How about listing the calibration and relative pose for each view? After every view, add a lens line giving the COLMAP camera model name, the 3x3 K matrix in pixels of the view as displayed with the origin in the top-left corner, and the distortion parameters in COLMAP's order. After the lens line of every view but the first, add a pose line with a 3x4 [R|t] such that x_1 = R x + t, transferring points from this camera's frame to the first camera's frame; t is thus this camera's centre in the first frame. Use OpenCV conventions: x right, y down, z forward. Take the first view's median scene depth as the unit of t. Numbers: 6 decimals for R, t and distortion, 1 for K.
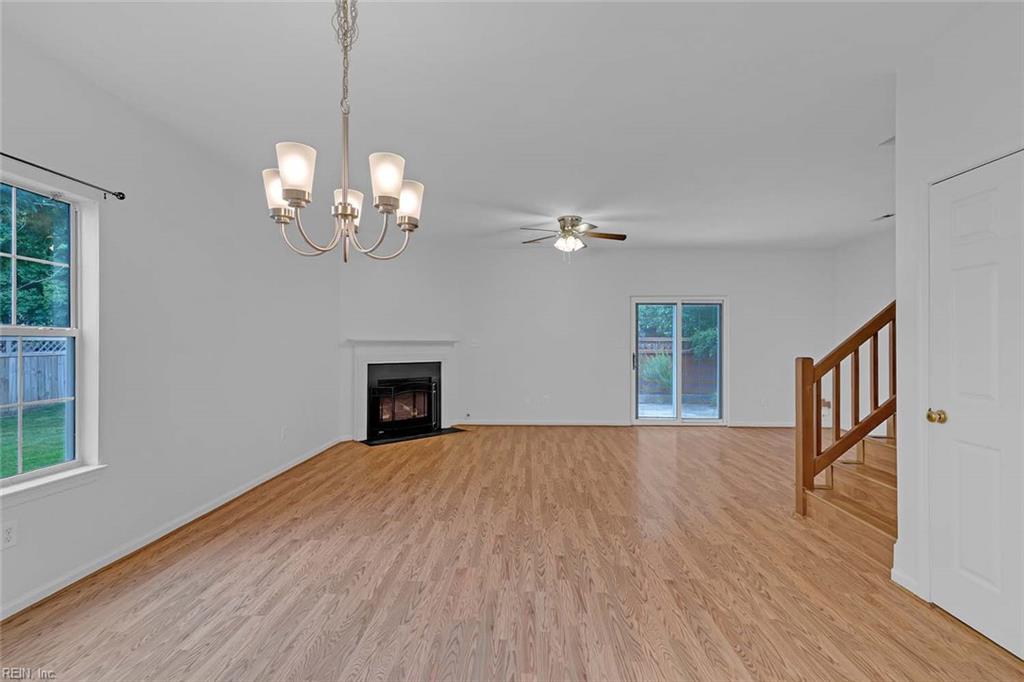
lens RADIAL K [[467.3, 0, 511.1], [0, 467.3, 340.5], [0, 0, 1]] dist [0.006544, -0.001730]
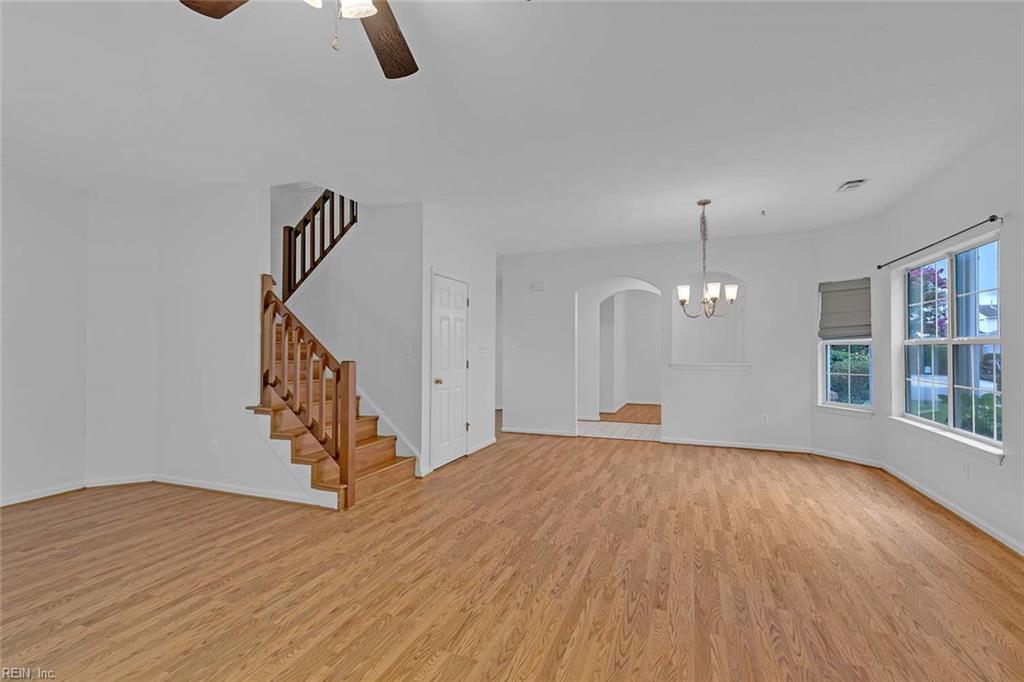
lens RADIAL K [[467.3, 0, 511.4], [0, 467.3, 335.0], [0, 0, 1]] dist [0.006544, -0.001730]
pose [[-0.945279, 0.007587, 0.326176, -0.081999], [-0.003539, 0.999432, -0.033502, 0.011397], [-0.326245, -0.032823, -0.944715, 1.822961]]
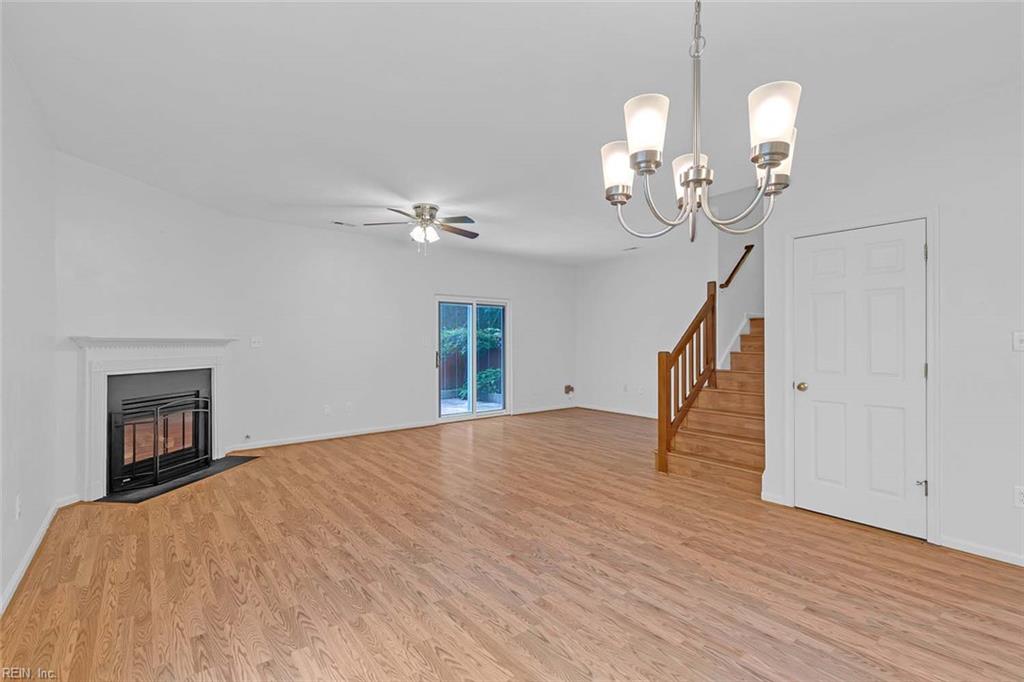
lens RADIAL K [[467.3, 0, 517.7], [0, 467.3, 339.4], [0, 0, 1]] dist [0.006544, -0.001730]
pose [[0.756555, -0.000839, 0.653929, -0.514612], [0.000277, 0.999999, 0.000964, 0.000720], [-0.653930, -0.000548, 0.756555, 0.267997]]
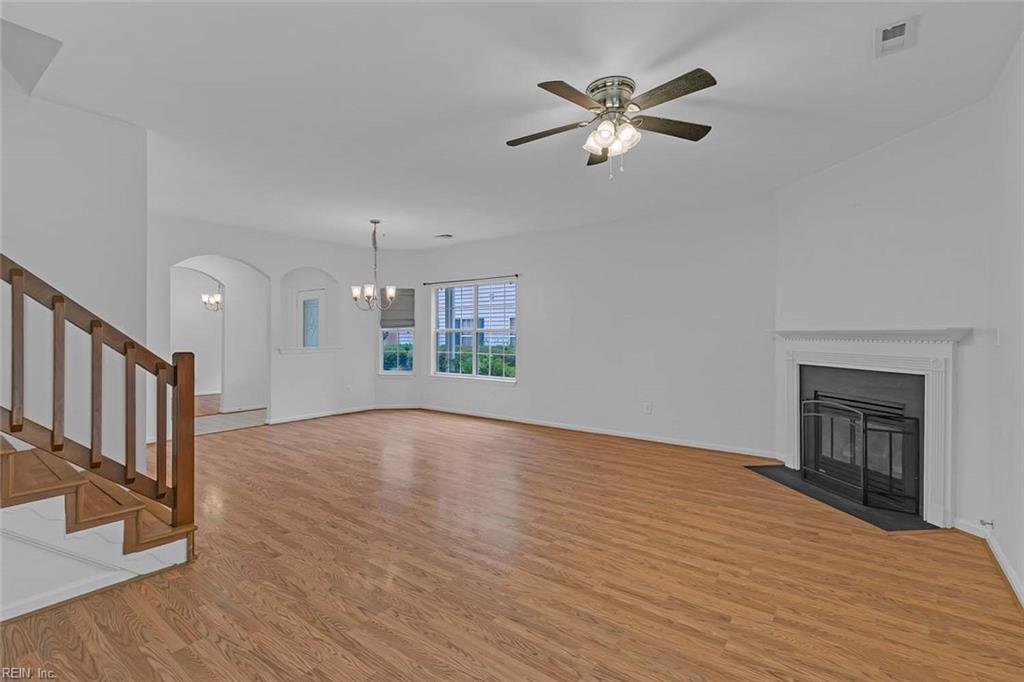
lens RADIAL K [[467.3, 0, 513.1], [0, 467.3, 336.2], [0, 0, 1]] dist [0.006544, -0.001730]
pose [[-0.579585, 0.002621, -0.814907, 0.898872], [0.003258, 0.999994, 0.000900, 0.008819], [0.814905, -0.002134, -0.579590, 1.808803]]
